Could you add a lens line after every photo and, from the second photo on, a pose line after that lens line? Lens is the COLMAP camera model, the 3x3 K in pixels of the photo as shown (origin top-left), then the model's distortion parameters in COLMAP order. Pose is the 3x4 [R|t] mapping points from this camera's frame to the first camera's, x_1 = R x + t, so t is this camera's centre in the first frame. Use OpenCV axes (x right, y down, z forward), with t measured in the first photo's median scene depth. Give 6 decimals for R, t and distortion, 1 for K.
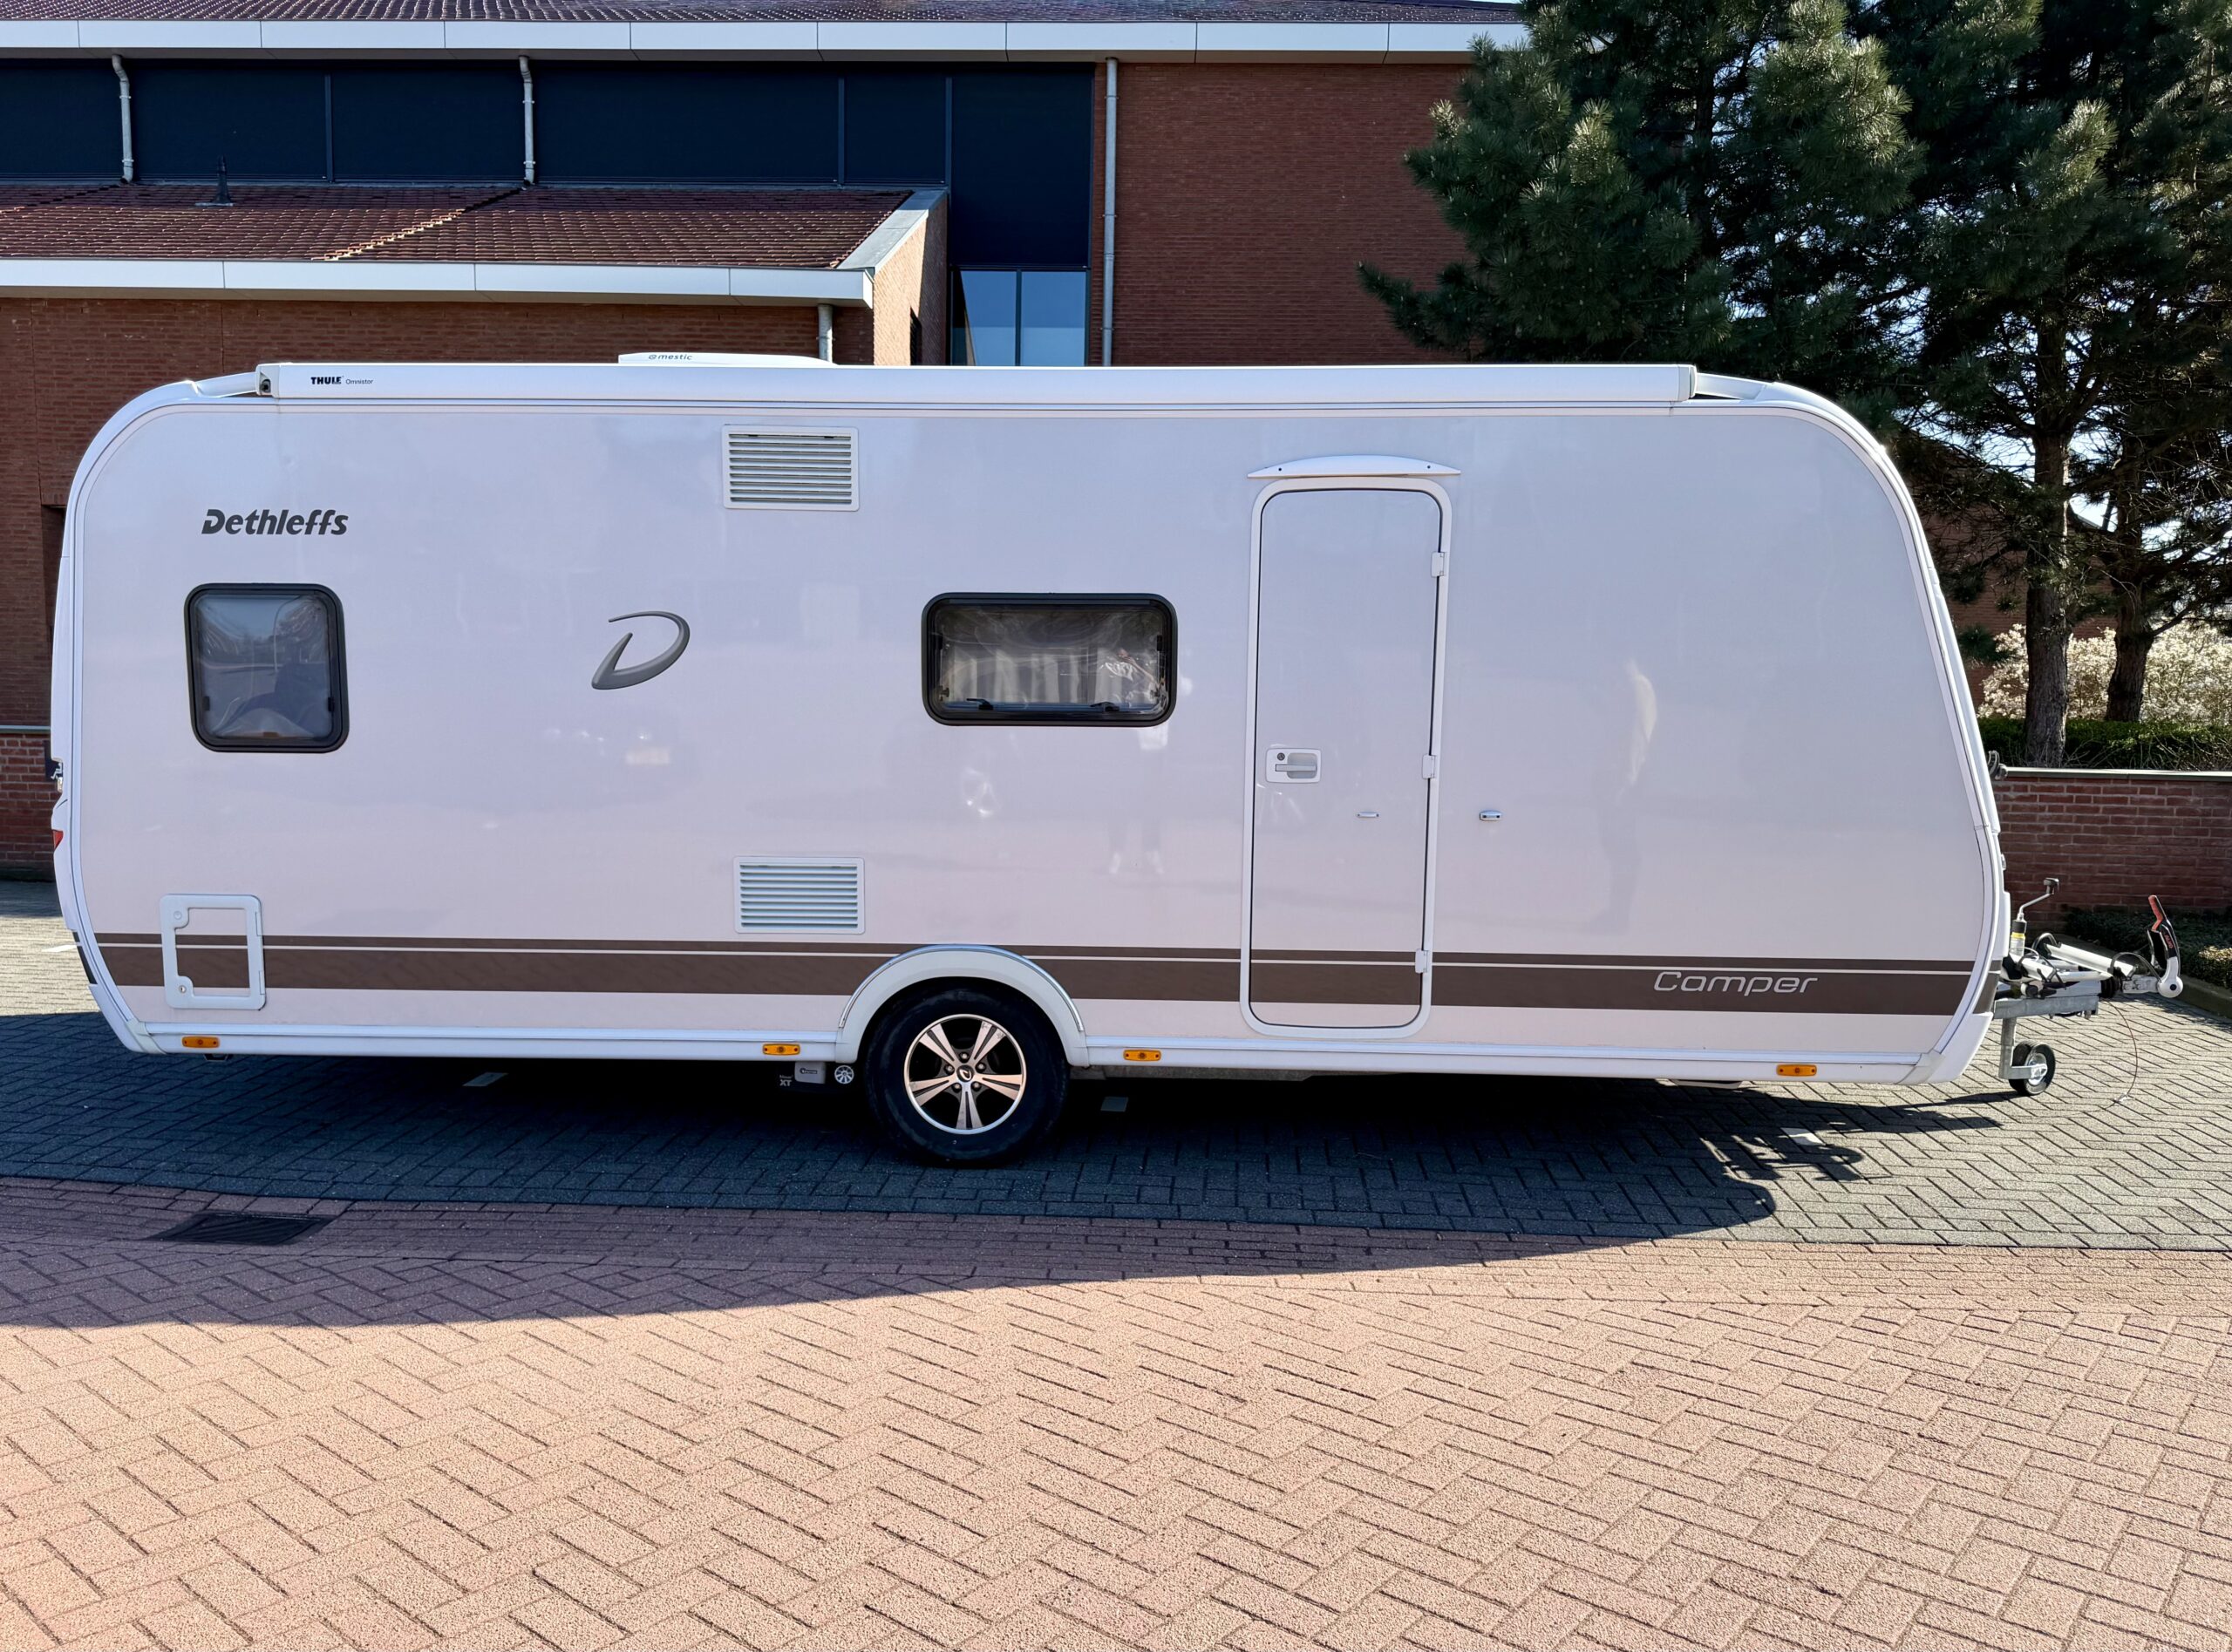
lens RADIAL K [[1609.2, 0, 1116.2], [0, 1609.2, 907.9], [0, 0, 1]] dist [0.130651, -0.189573]
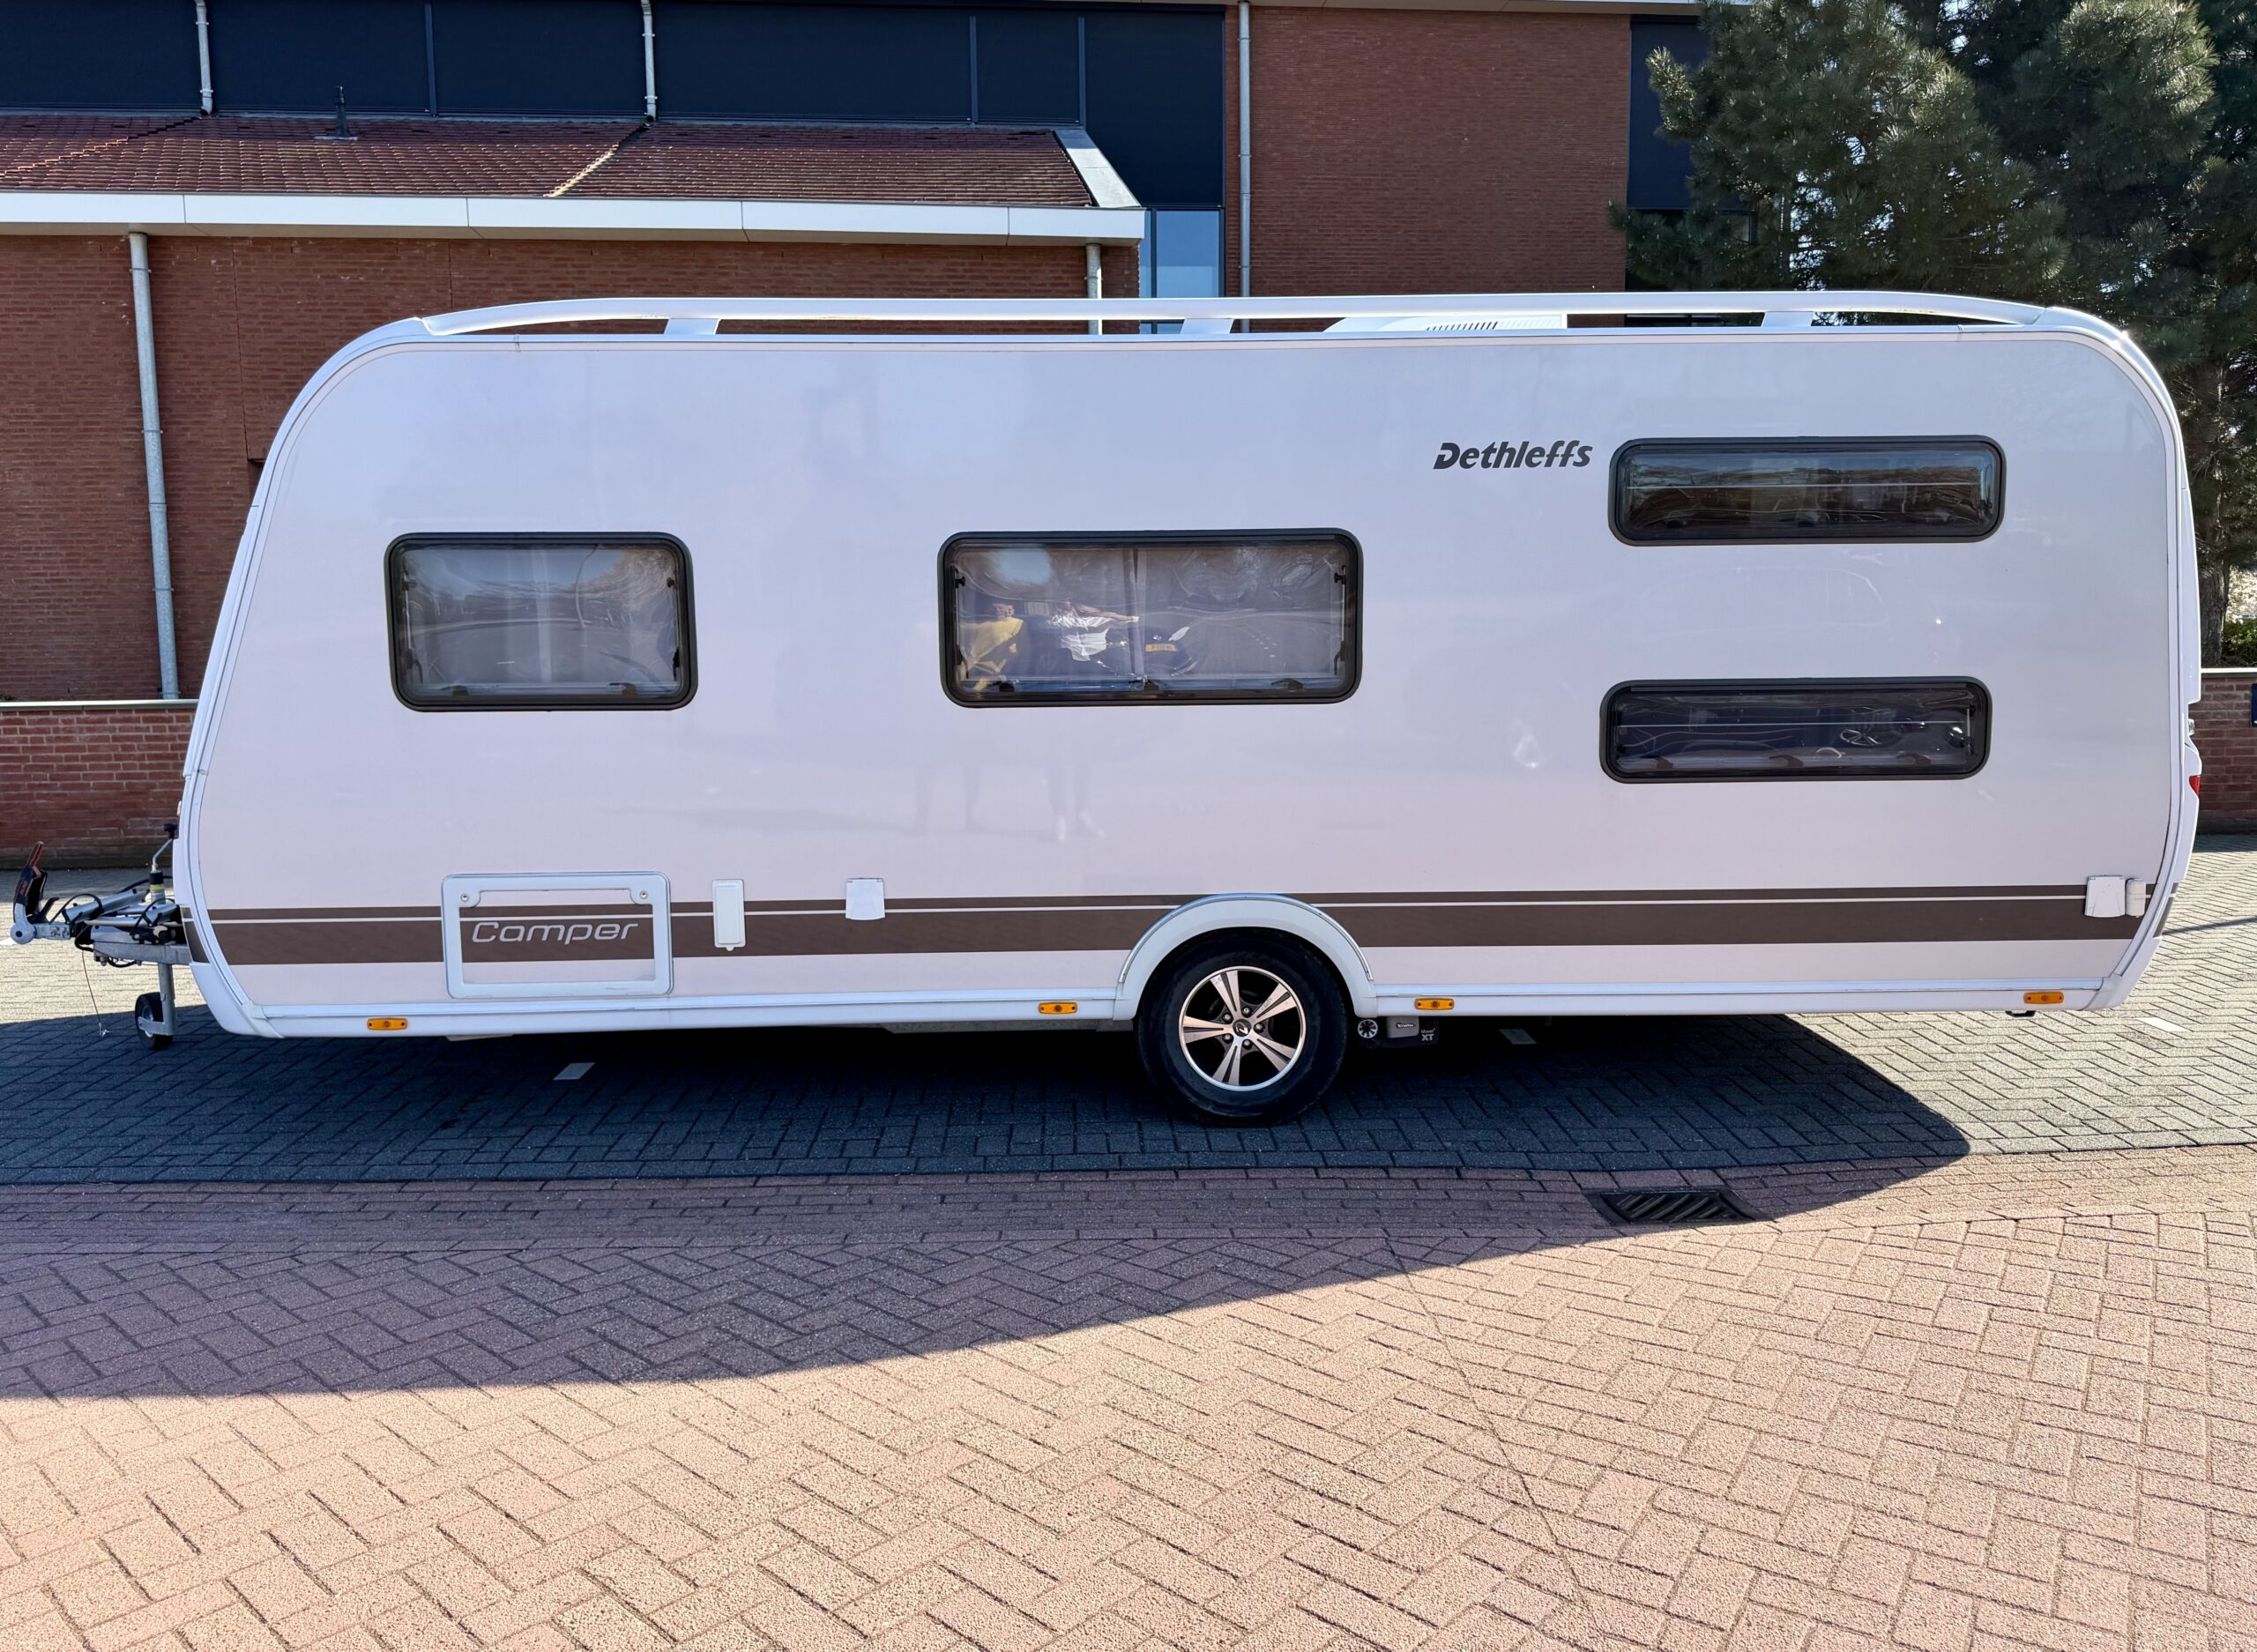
lens RADIAL K [[1620.7, 0, 1093.3], [0, 1620.7, 835.5], [0, 0, 1]] dist [0.204479, -0.474680]
pose [[0.997077, -0.023470, 0.072707, -0.249528], [0.024485, 0.999614, -0.013107, -0.002705], [-0.072371, 0.014849, 0.997267, 0.022388]]
